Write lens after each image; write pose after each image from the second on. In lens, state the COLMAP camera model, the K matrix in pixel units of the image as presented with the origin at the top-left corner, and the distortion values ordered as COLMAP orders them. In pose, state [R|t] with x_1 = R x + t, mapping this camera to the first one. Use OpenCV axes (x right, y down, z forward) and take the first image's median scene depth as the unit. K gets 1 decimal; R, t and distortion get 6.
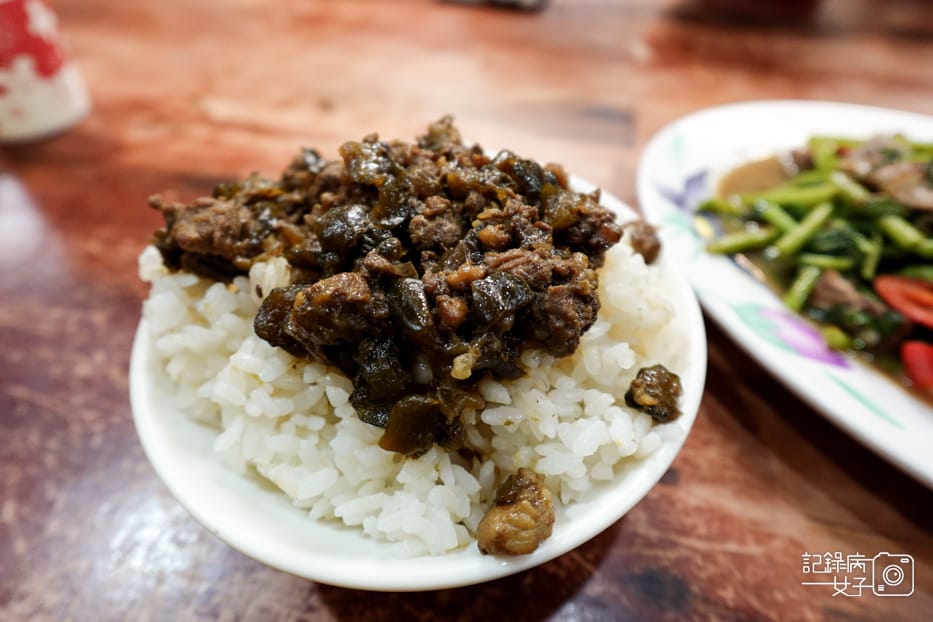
lens RADIAL K [[528.5, 0, 466.5], [0, 528.5, 311.0], [0, 0, 1]] dist [0.001060, -0.000688]
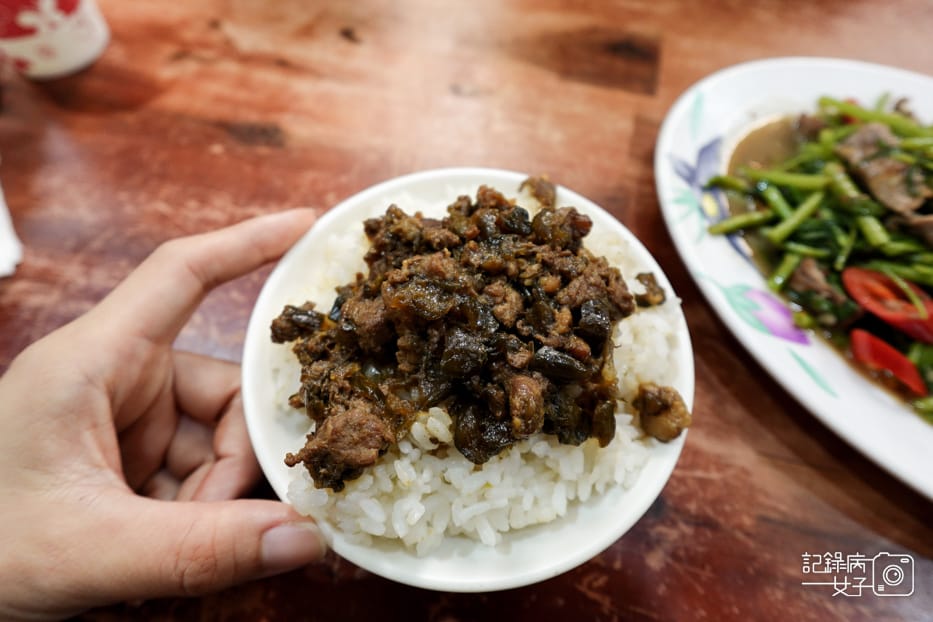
lens RADIAL K [[528.5, 0, 466.5], [0, 528.5, 311.0], [0, 0, 1]] dist [0.001060, -0.000688]
pose [[0.999944, 0.000709, 0.010593, -0.102434], [-0.003501, 0.963993, 0.265905, -0.279211], [-0.010023, -0.265927, 0.963941, -0.180181]]
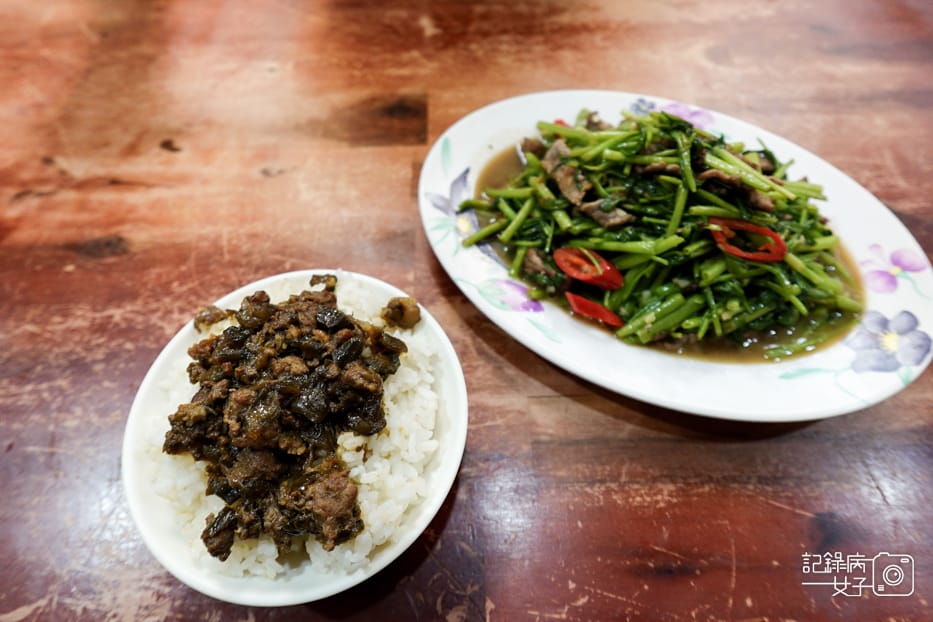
lens RADIAL K [[518.7, 0, 469.7], [0, 518.7, 328.2], [0, 0, 1]] dist [-0.007587, 0.000033]
pose [[0.962391, -0.245566, 0.116195, 0.262913], [0.208831, 0.942273, 0.261748, -0.305061], [-0.173764, -0.227638, 0.958116, -0.557033]]
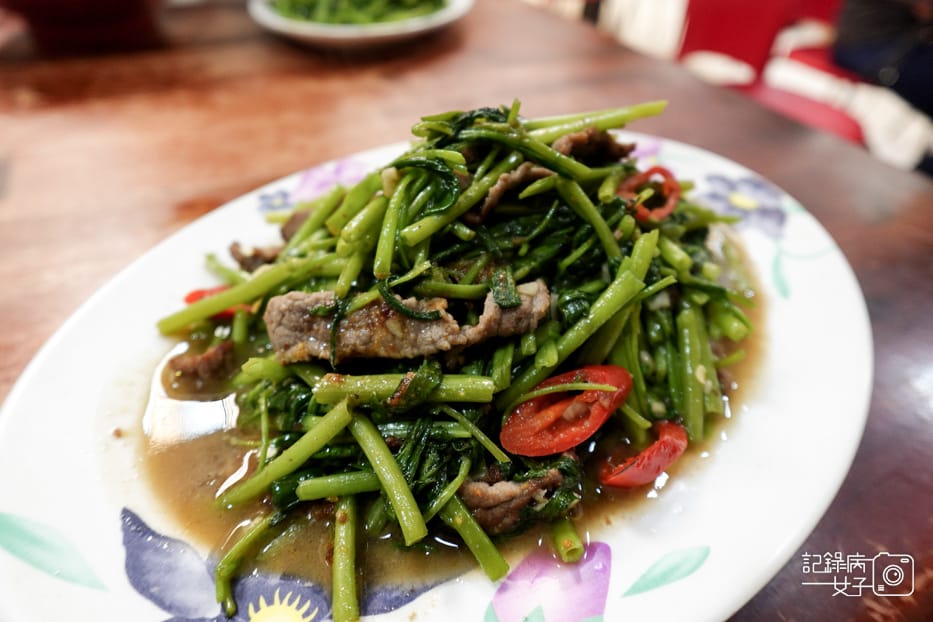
lens RADIAL K [[527.0, 0, 499.7], [0, 527.0, 308.8], [0, 0, 1]] dist [-0.000867, -0.000442]
pose [[0.115610, -0.680946, 0.723150, 0.362446], [0.683898, 0.582554, 0.439220, -0.482419], [-0.720360, 0.443782, 0.533047, 0.511642]]
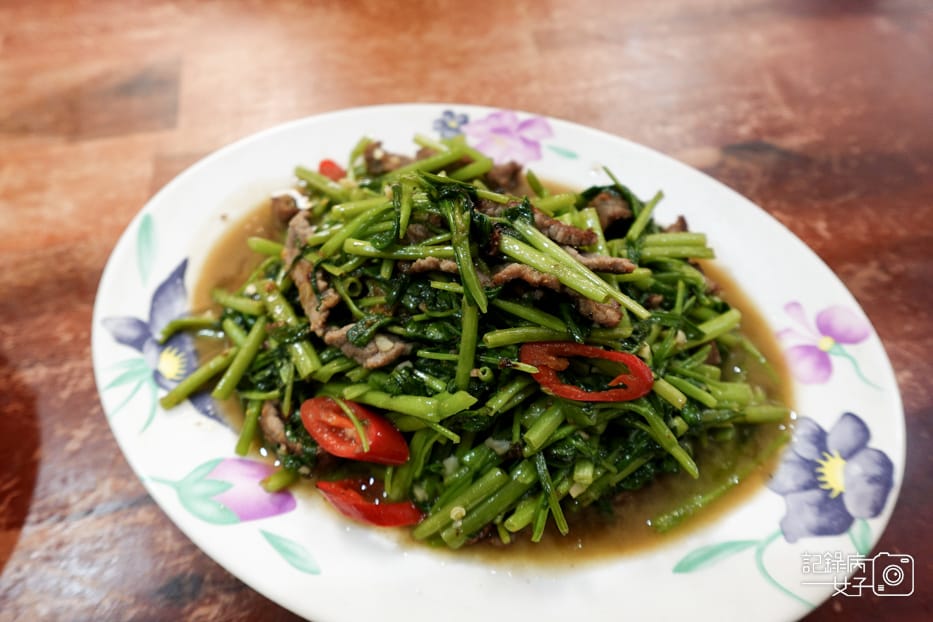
lens RADIAL K [[537.5, 0, 466.5], [0, 537.5, 311.0], [0, 0, 1]] dist [0.004843, -0.000425]
pose [[0.900580, -0.390914, 0.190109, 0.909819], [0.322846, 0.894360, 0.309662, -0.429054], [-0.291077, -0.217500, 0.931648, -0.018929]]
